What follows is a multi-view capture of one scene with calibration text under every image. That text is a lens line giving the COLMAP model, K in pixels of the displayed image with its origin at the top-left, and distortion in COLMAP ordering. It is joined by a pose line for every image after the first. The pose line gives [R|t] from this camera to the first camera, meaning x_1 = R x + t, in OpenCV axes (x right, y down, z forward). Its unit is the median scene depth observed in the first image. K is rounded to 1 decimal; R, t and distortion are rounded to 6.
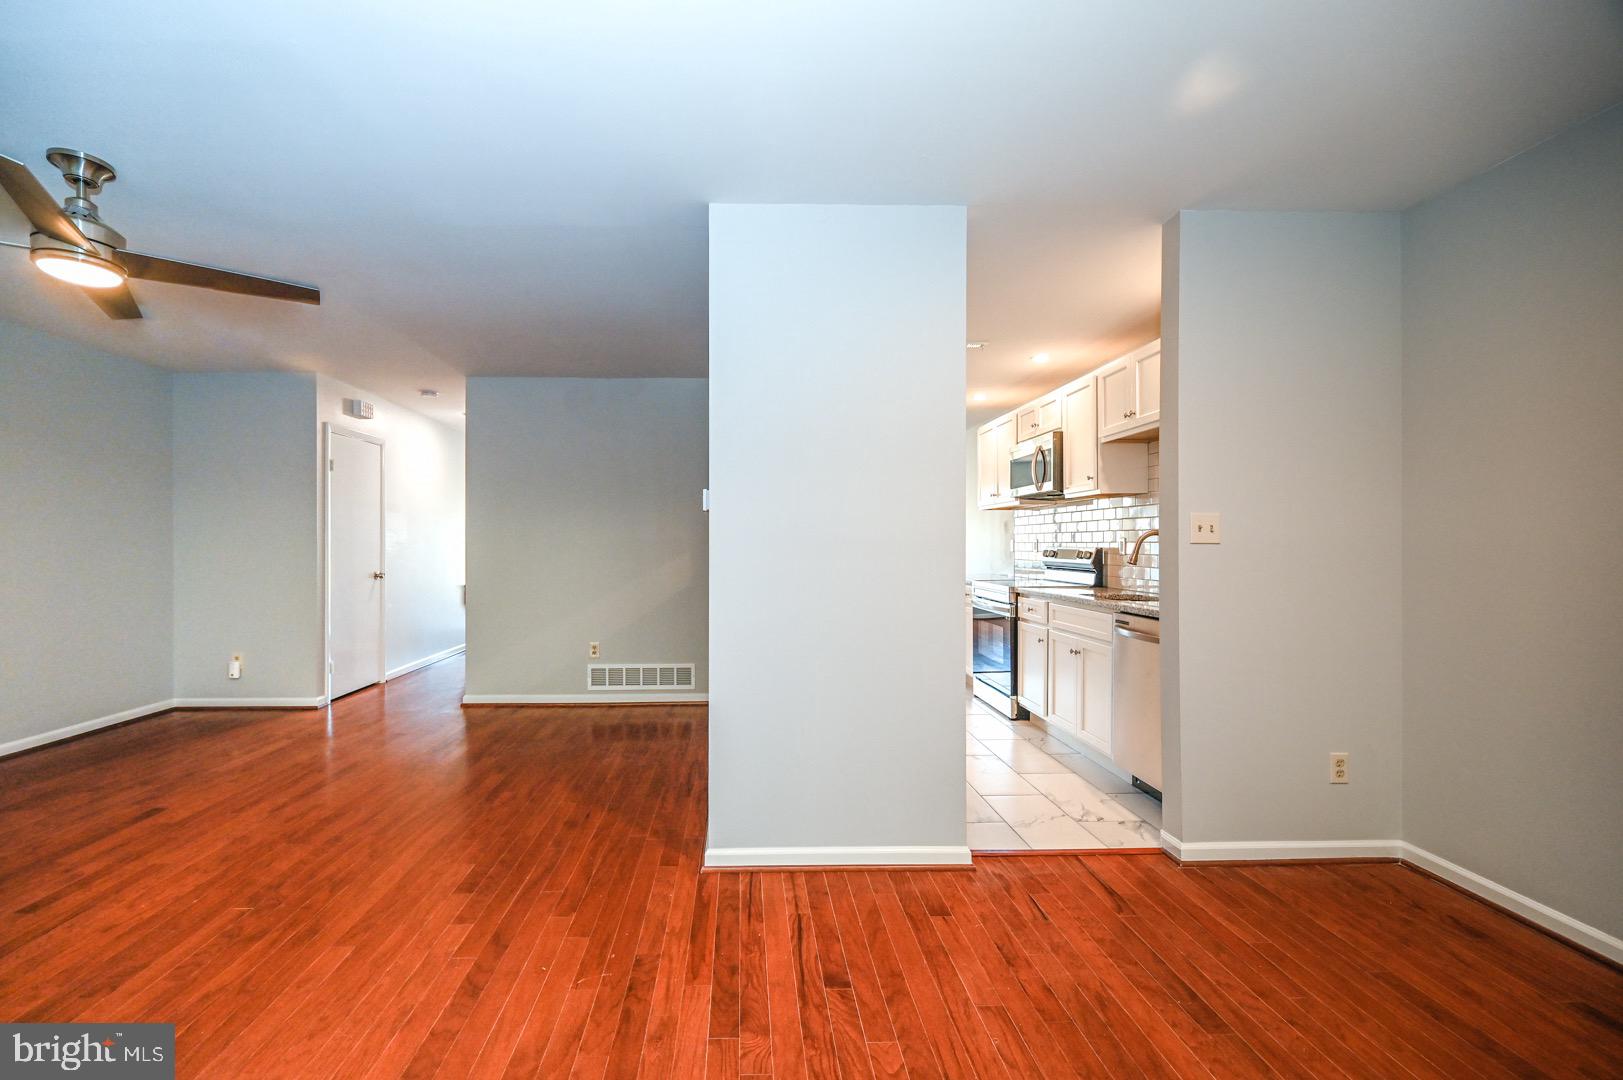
lens RADIAL K [[670.7, 0, 757.6], [0, 670.7, 542.6], [0, 0, 1]] dist [-0.001271, -0.000167]
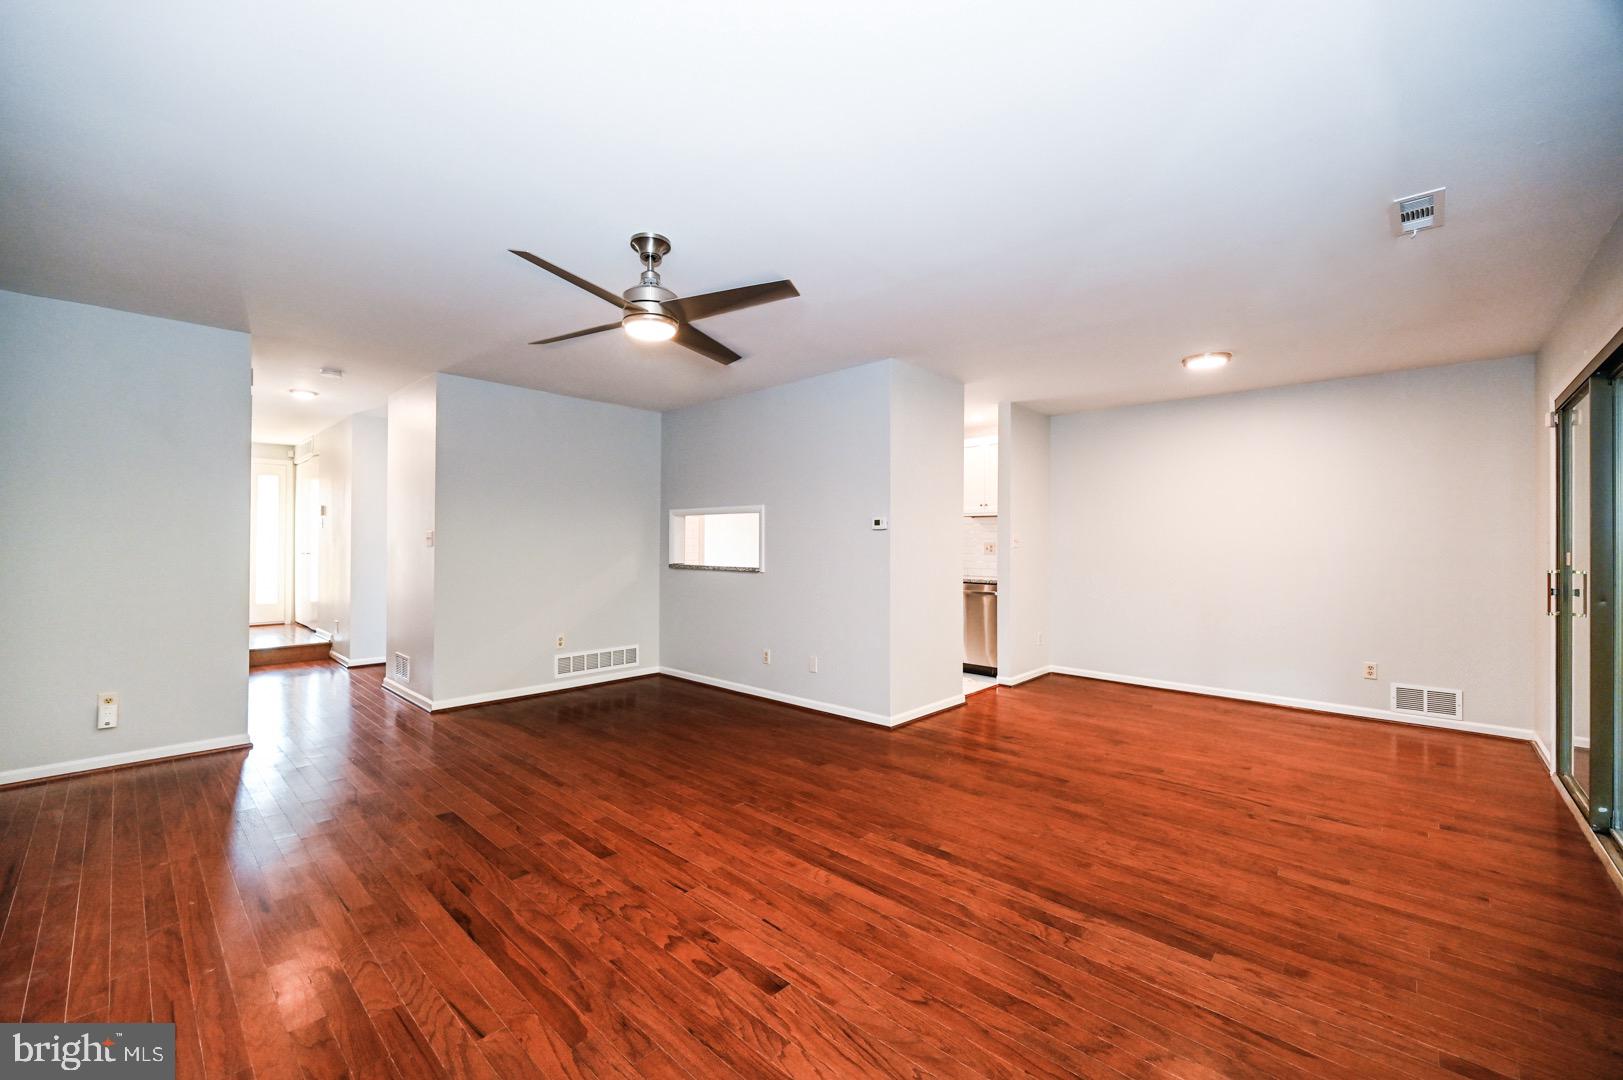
lens RADIAL K [[637.9, 0, 793.6], [0, 637.9, 543.0], [0, 0, 1]] dist [-0.001563, -0.000100]
pose [[0.712553, 0.006510, 0.701588, -1.388644], [-0.005808, 0.999977, -0.003380, -0.000841], [-0.701594, -0.001666, 0.712575, -0.030289]]
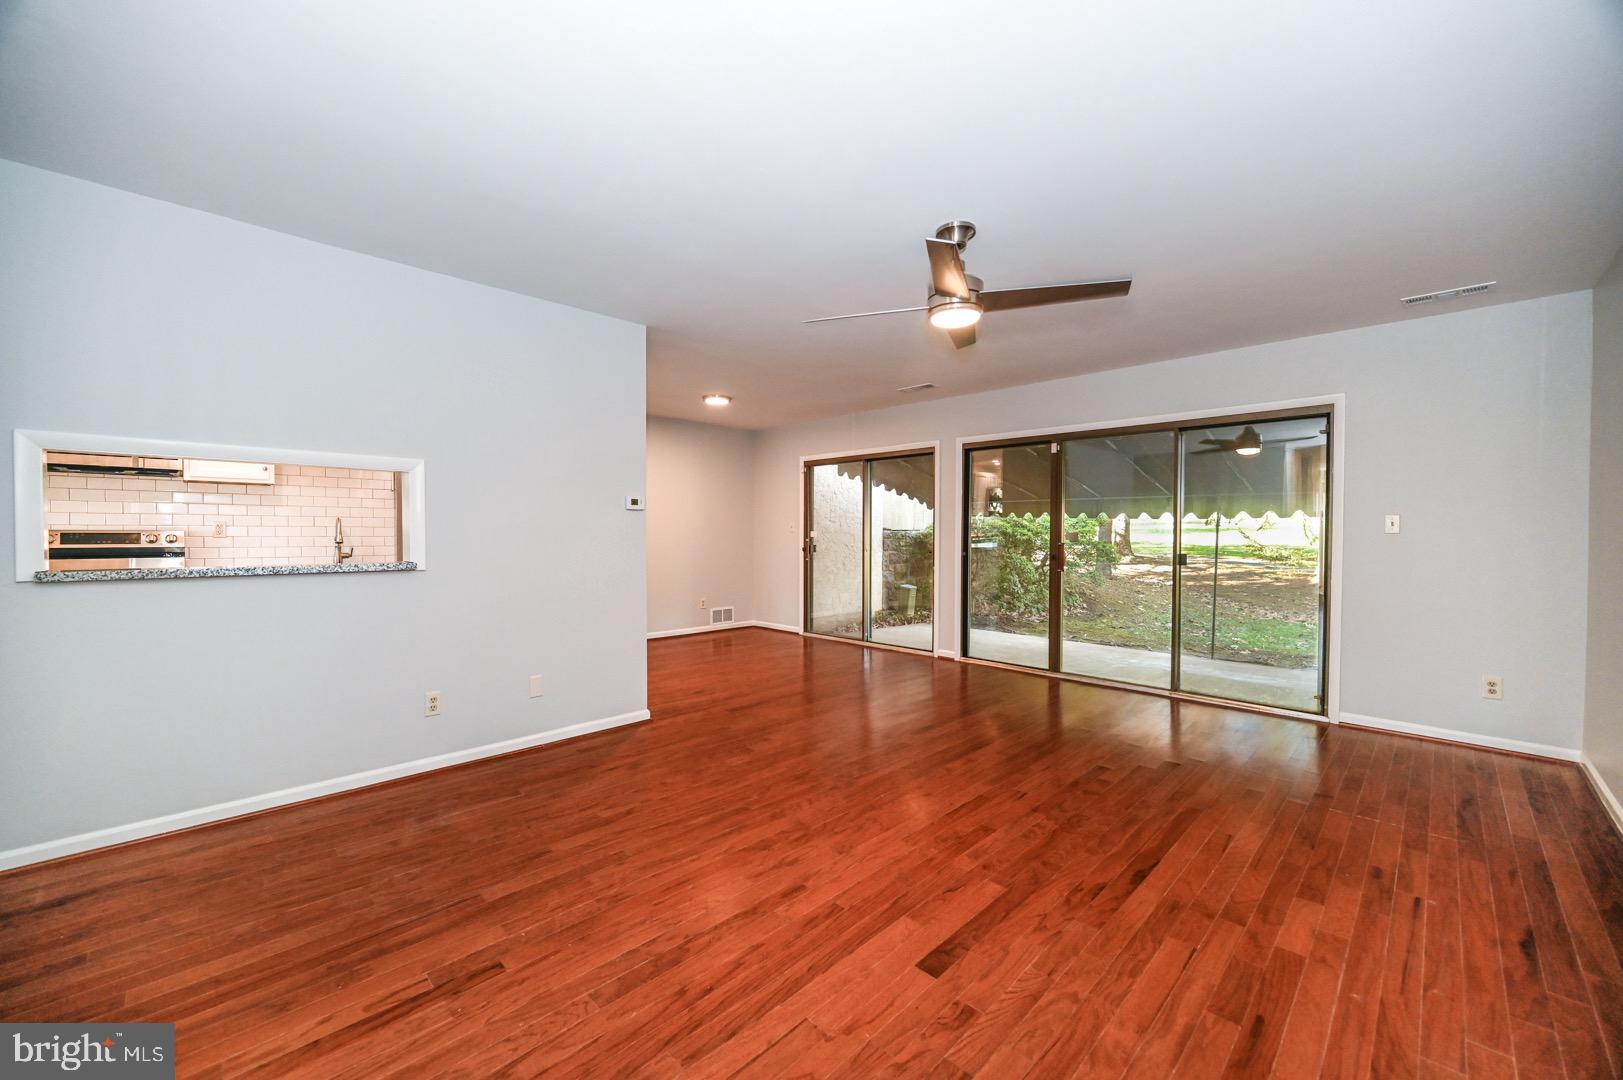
lens RADIAL K [[637.9, 0, 793.6], [0, 637.9, 543.0], [0, 0, 1]] dist [-0.001563, -0.000100]
pose [[-0.671253, -0.017810, 0.741015, -1.437337], [-0.006124, 0.999810, 0.018482, 0.005546], [-0.741203, 0.007868, -0.671234, 1.719577]]
